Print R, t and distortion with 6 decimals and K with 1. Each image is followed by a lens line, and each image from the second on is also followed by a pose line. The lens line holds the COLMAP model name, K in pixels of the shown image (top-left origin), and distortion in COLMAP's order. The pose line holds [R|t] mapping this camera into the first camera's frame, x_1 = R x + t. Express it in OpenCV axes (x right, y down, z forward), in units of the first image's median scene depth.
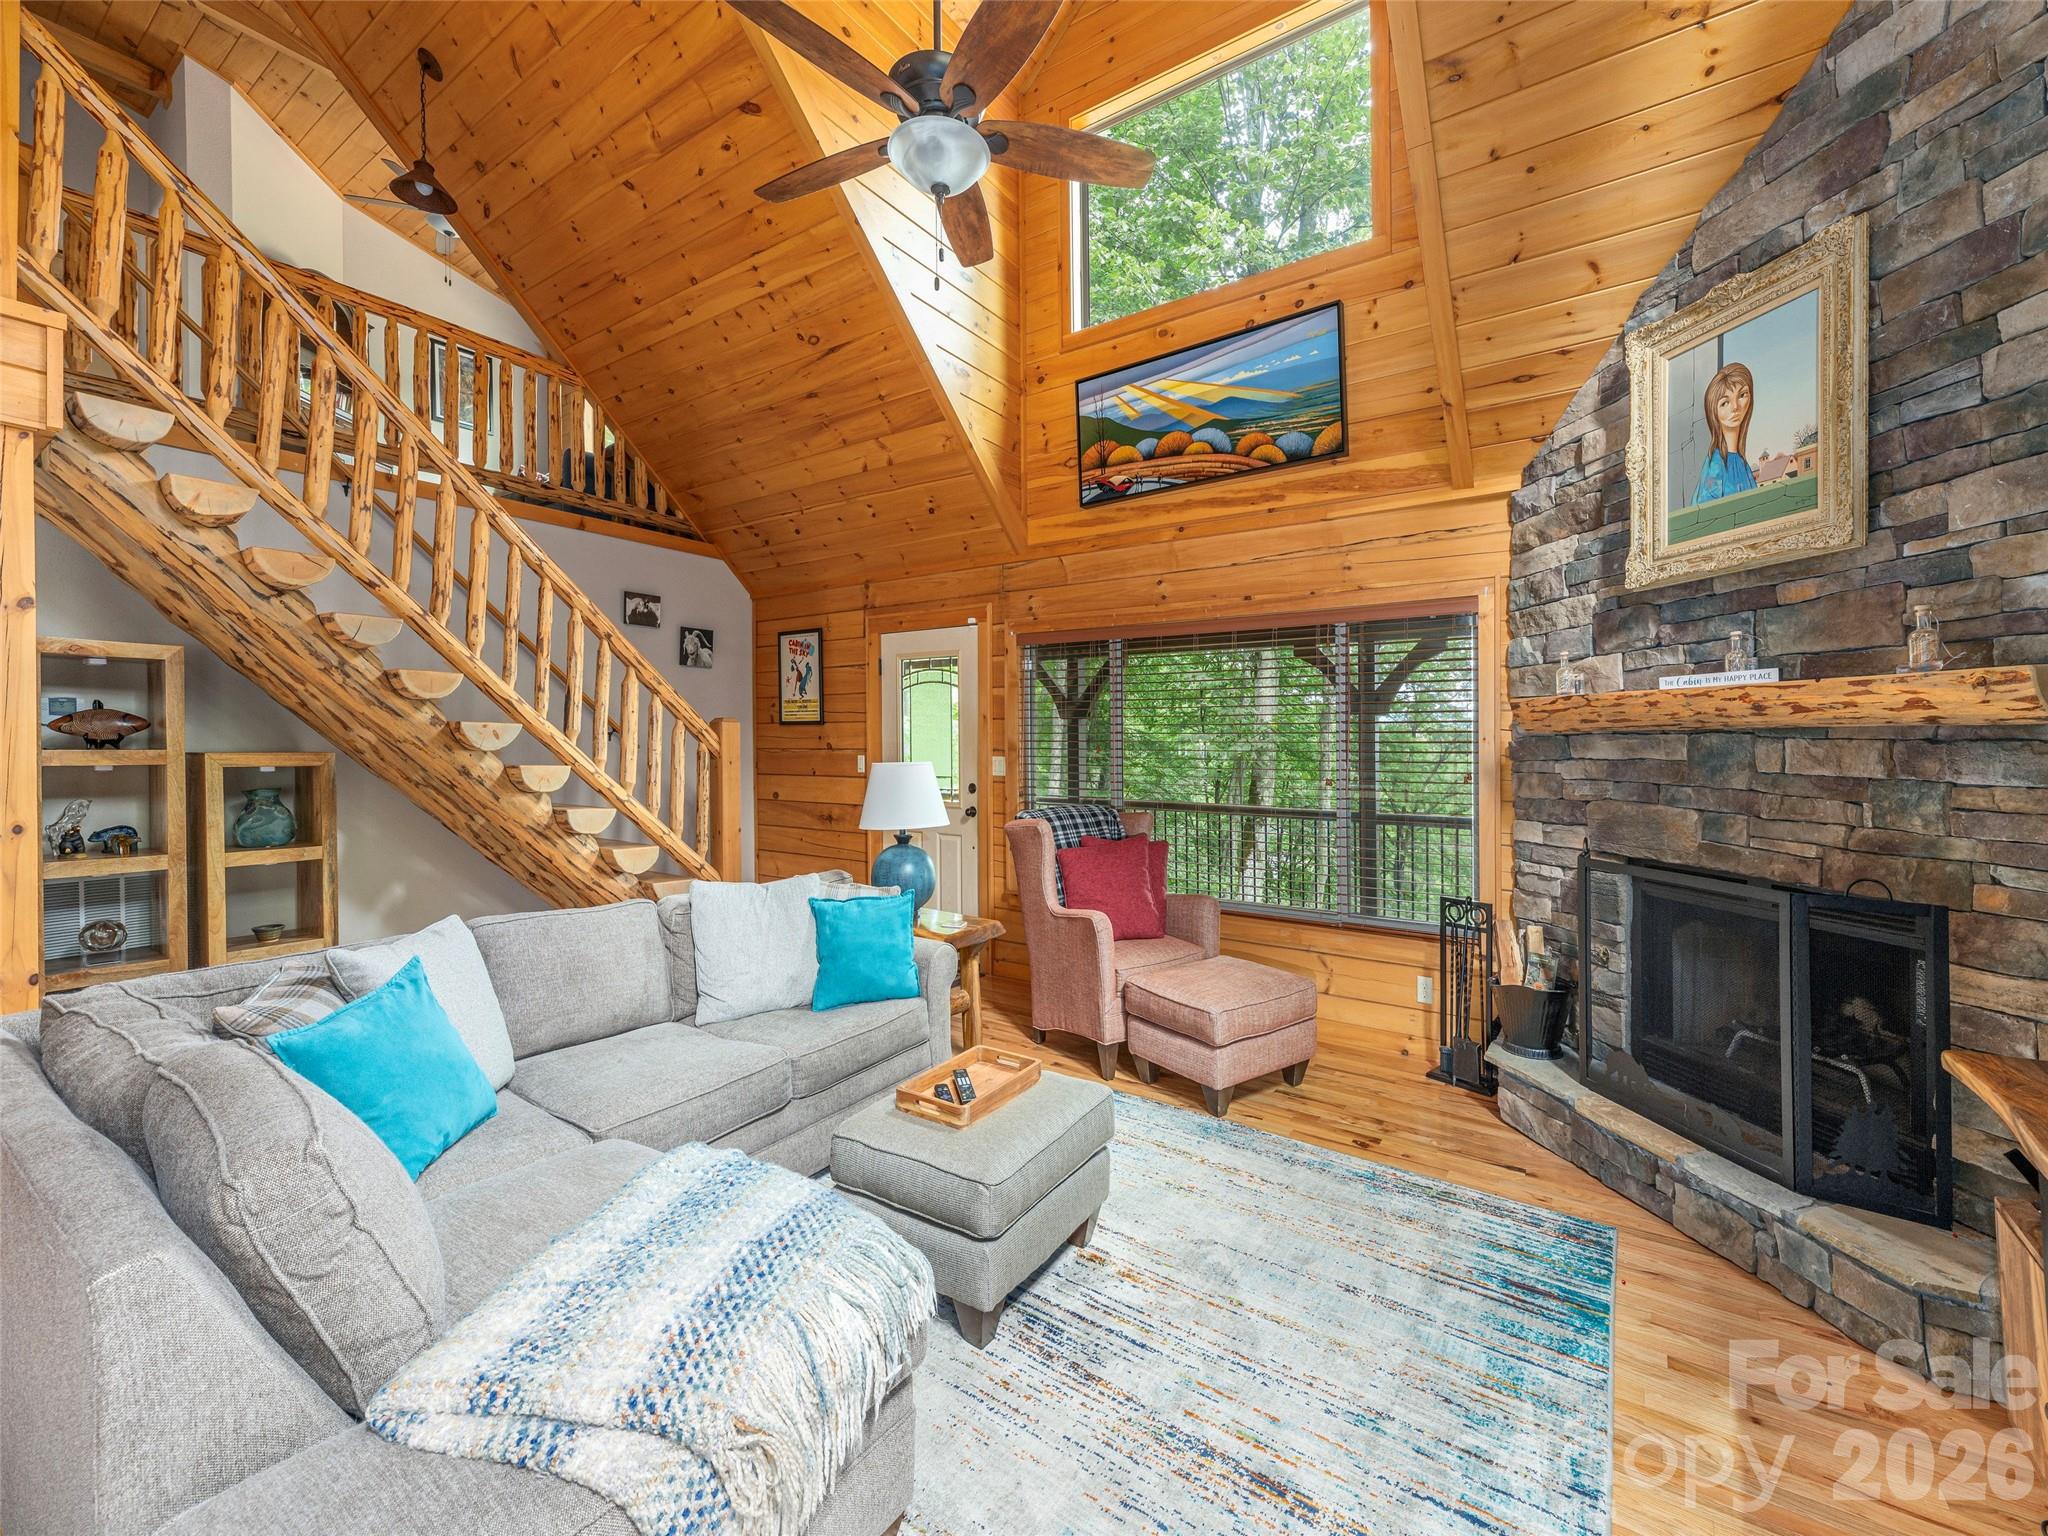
lens RADIAL K [[845.7, 0, 1052.8], [0, 845.7, 752.7], [0, 0, 1]] dist [0.002131, 0.000362]
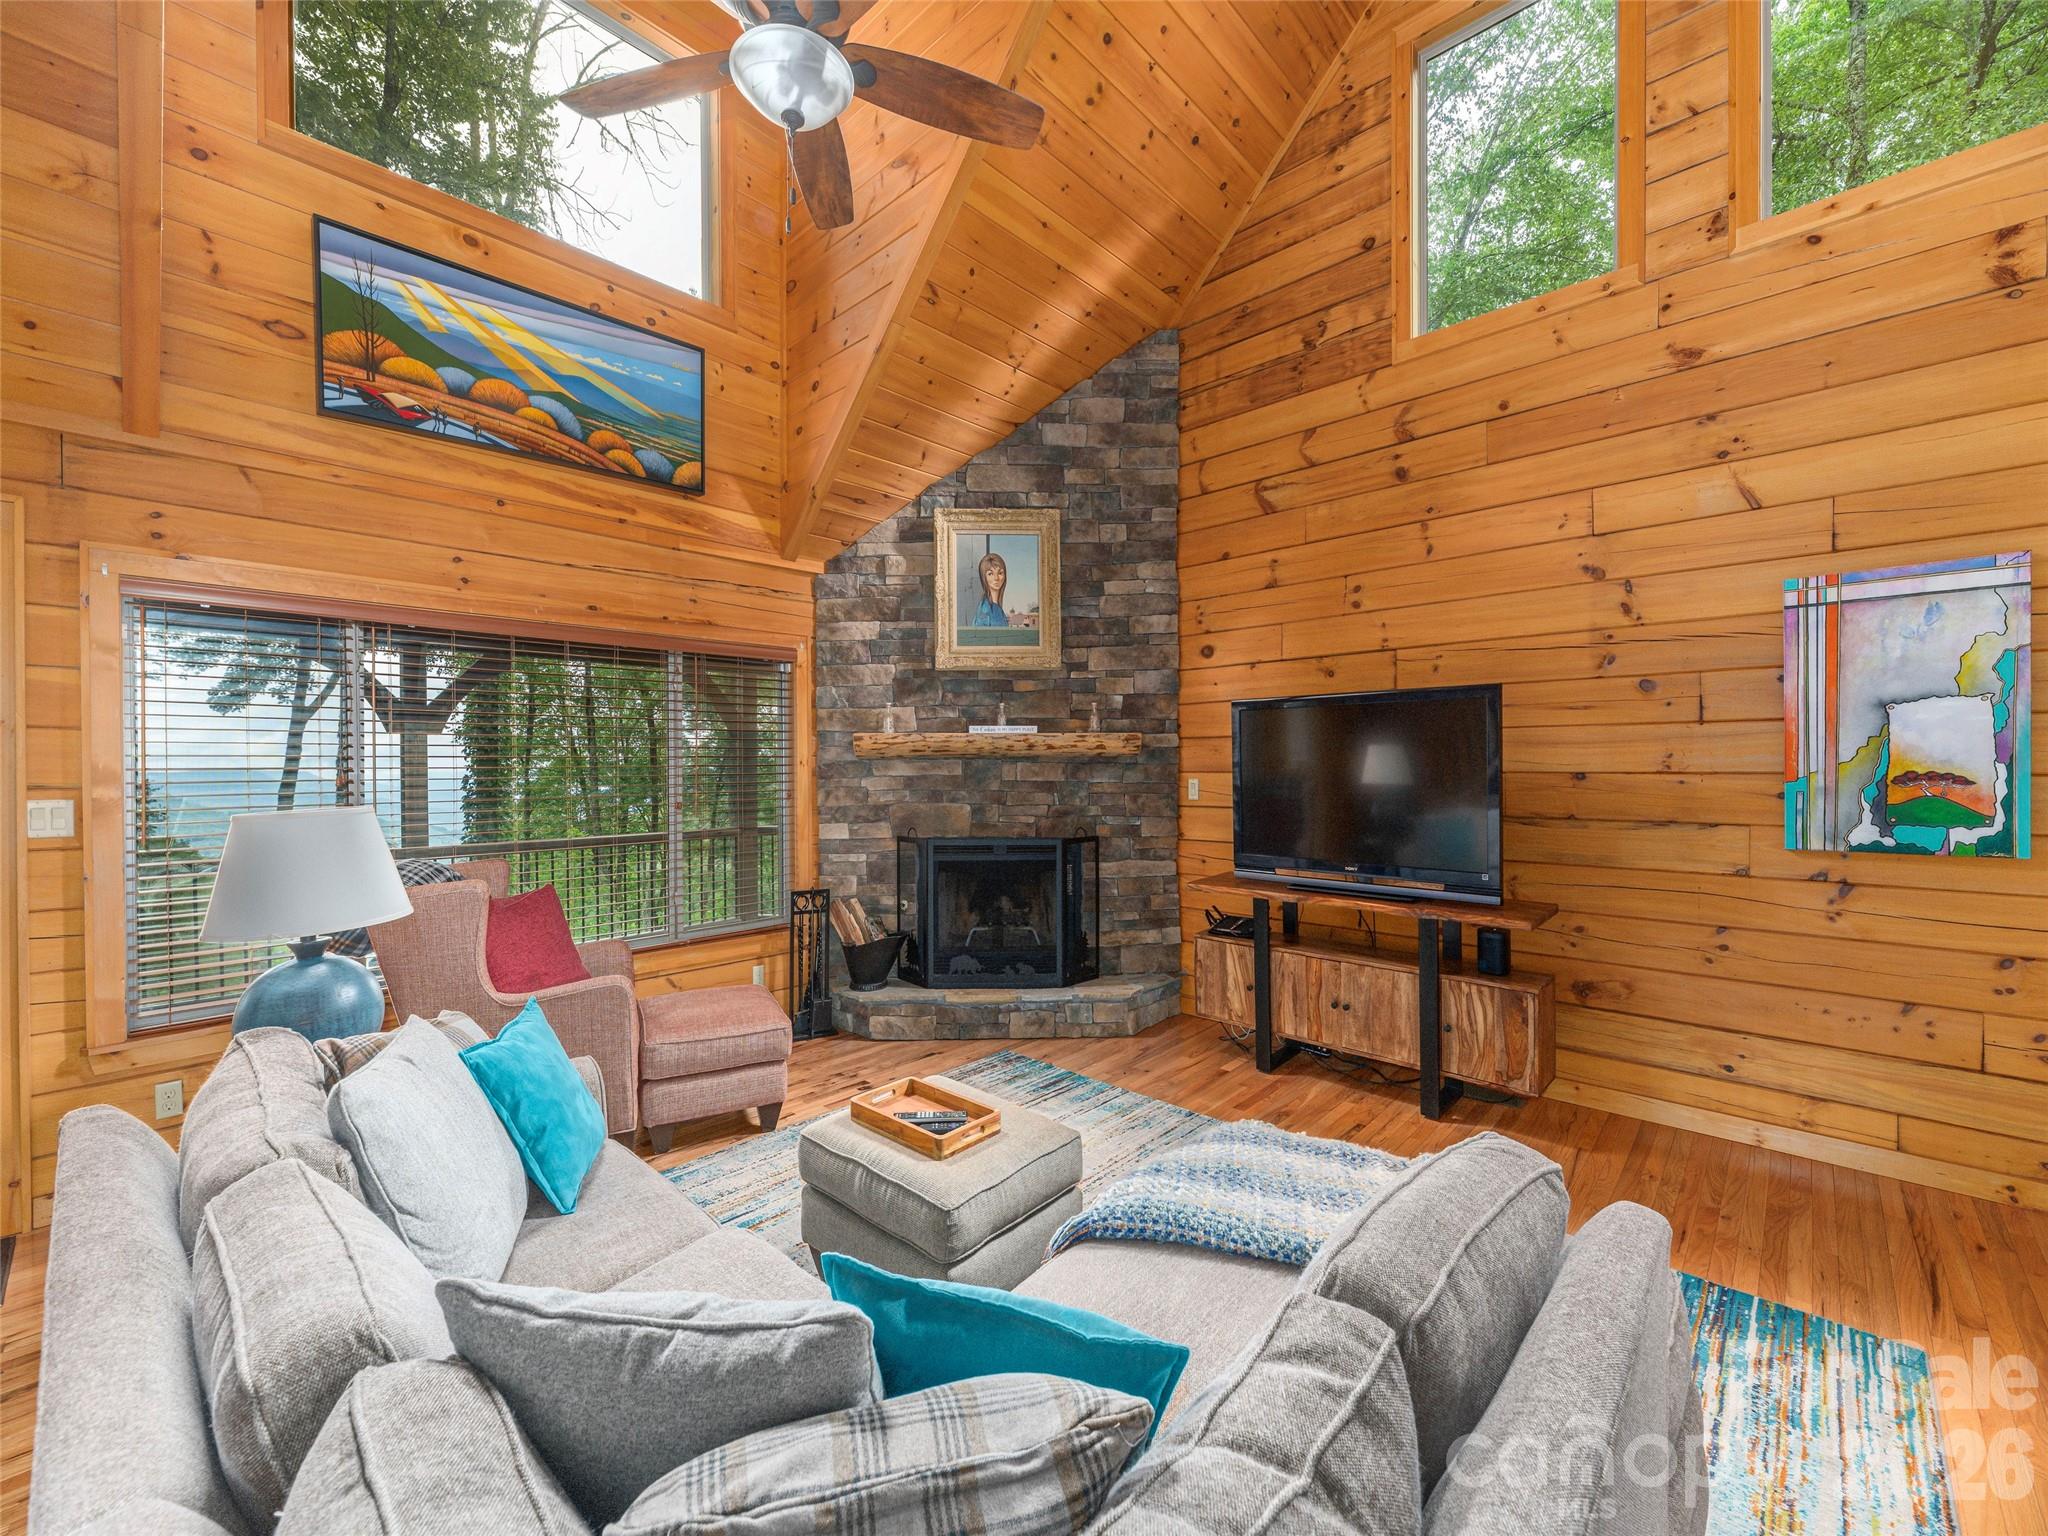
lens RADIAL K [[832.5, 0, 1026.1], [0, 832.5, 771.6], [0, 0, 1]] dist [-0.000458, -0.000049]
pose [[0.163535, -0.015764, 0.986411, -0.604634], [0.016868, 0.999771, 0.013181, -0.012271], [-0.986393, 0.014483, 0.163764, 0.420839]]
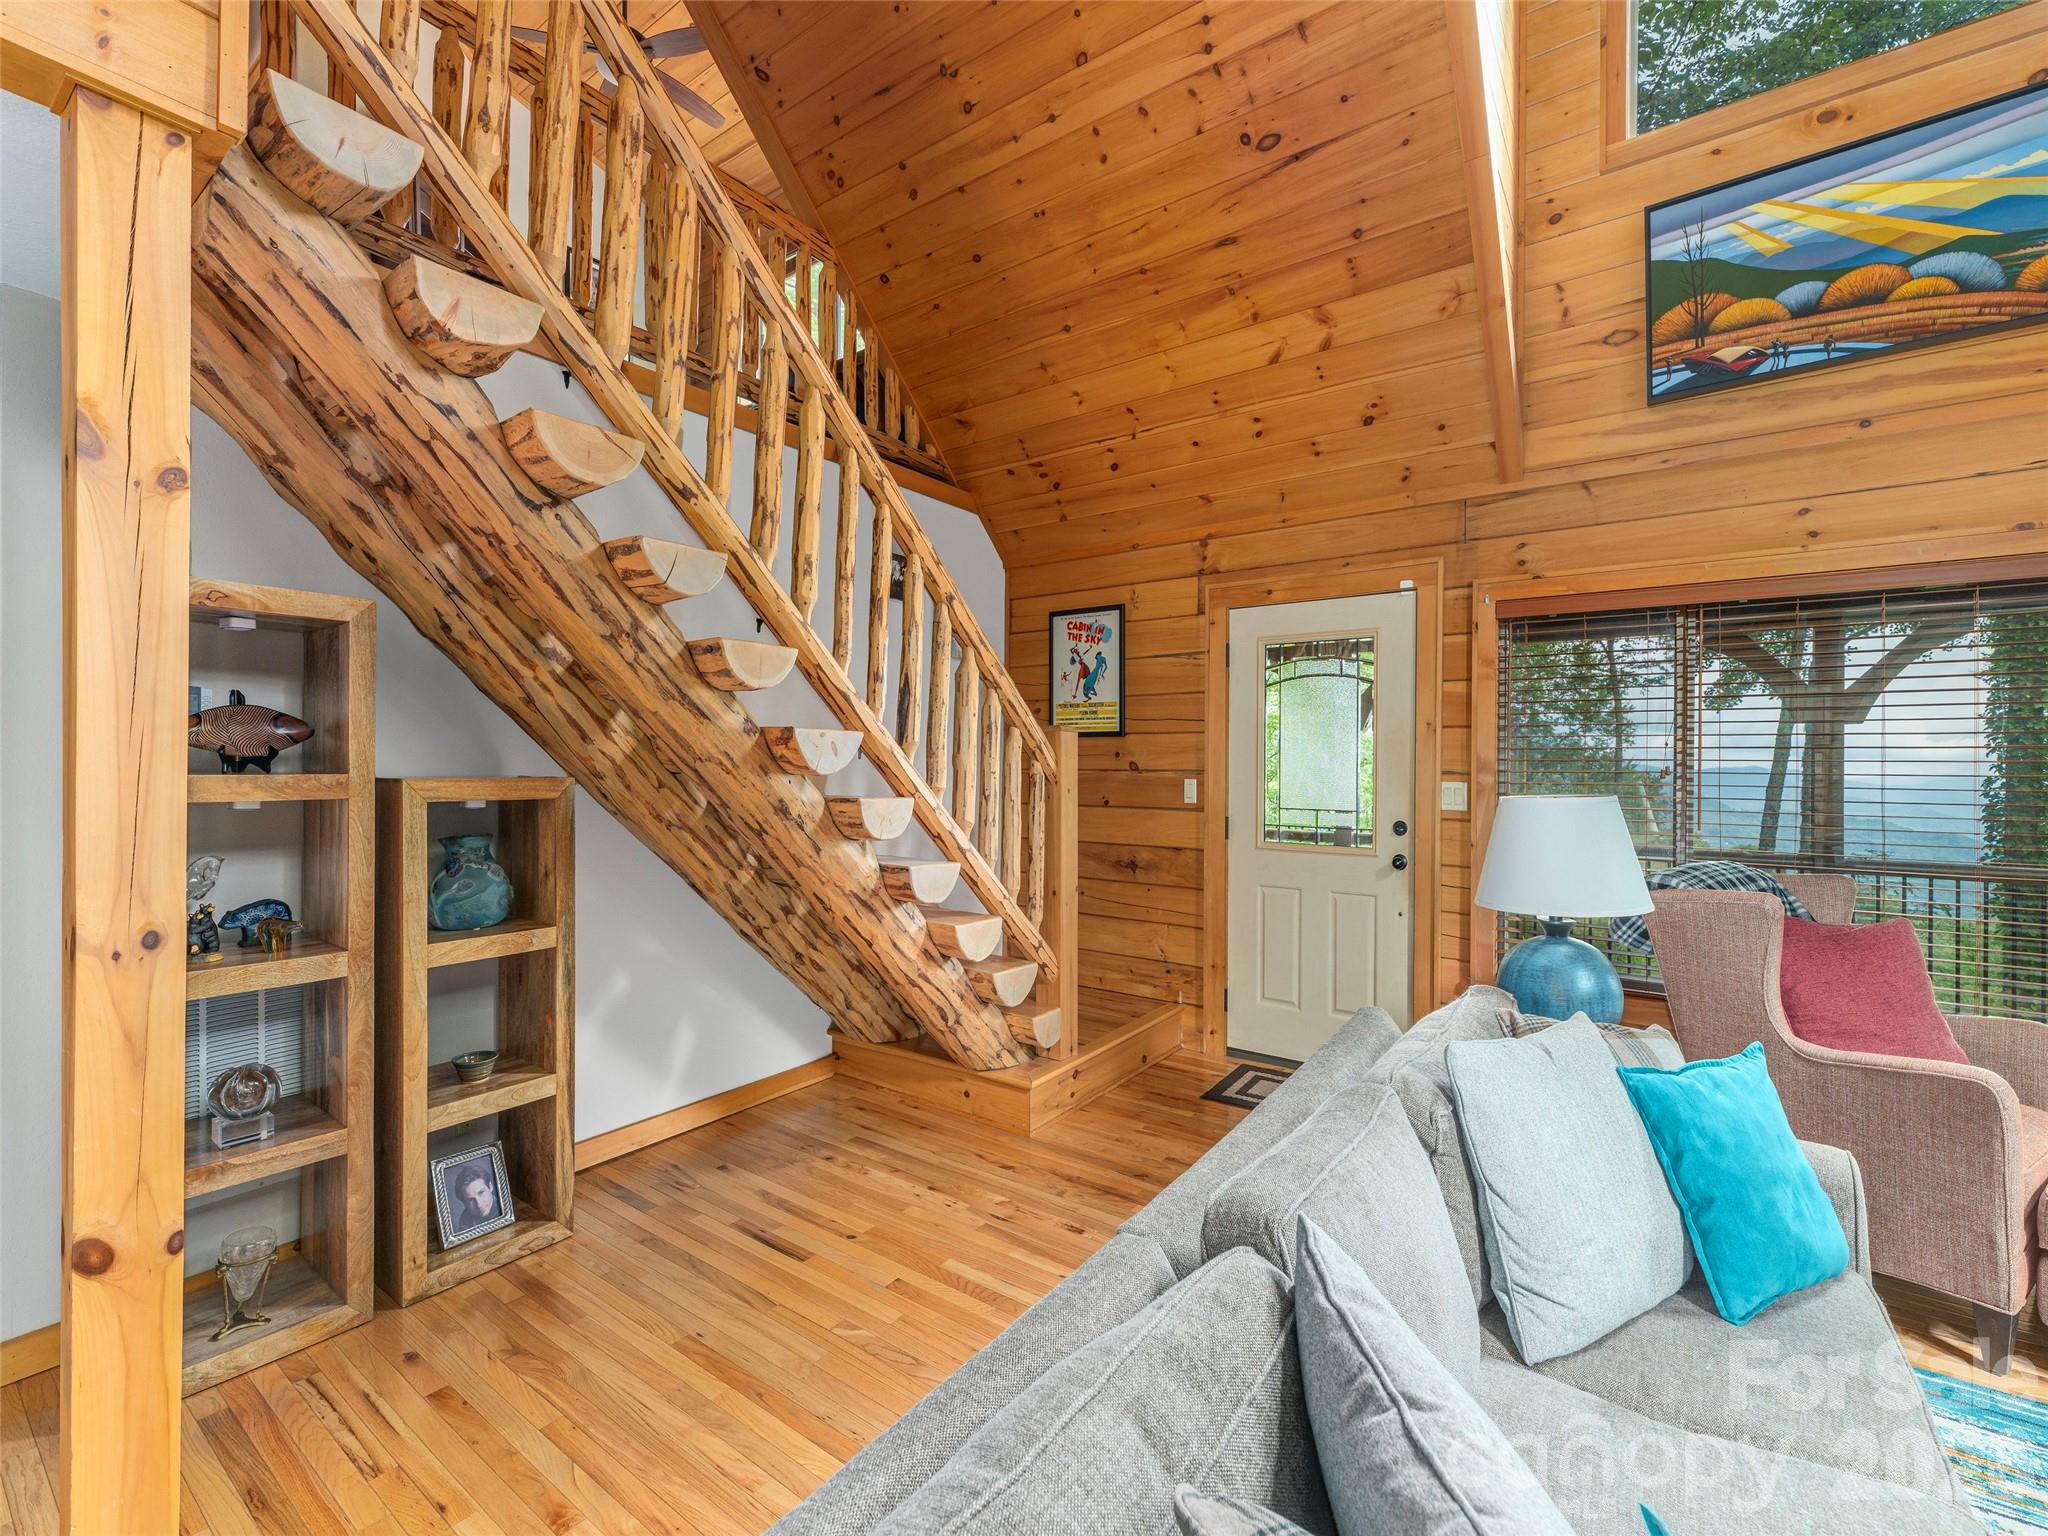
lens RADIAL K [[886.4, 0, 1034.2], [0, 886.4, 761.3], [0, 0, 1]] dist [-0.000974, 0.000523]
pose [[0.999485, 0.000393, -0.032097, -0.490036], [-0.000764, 0.999933, -0.011534, -0.004812], [0.032090, 0.011553, 0.999418, 0.356145]]
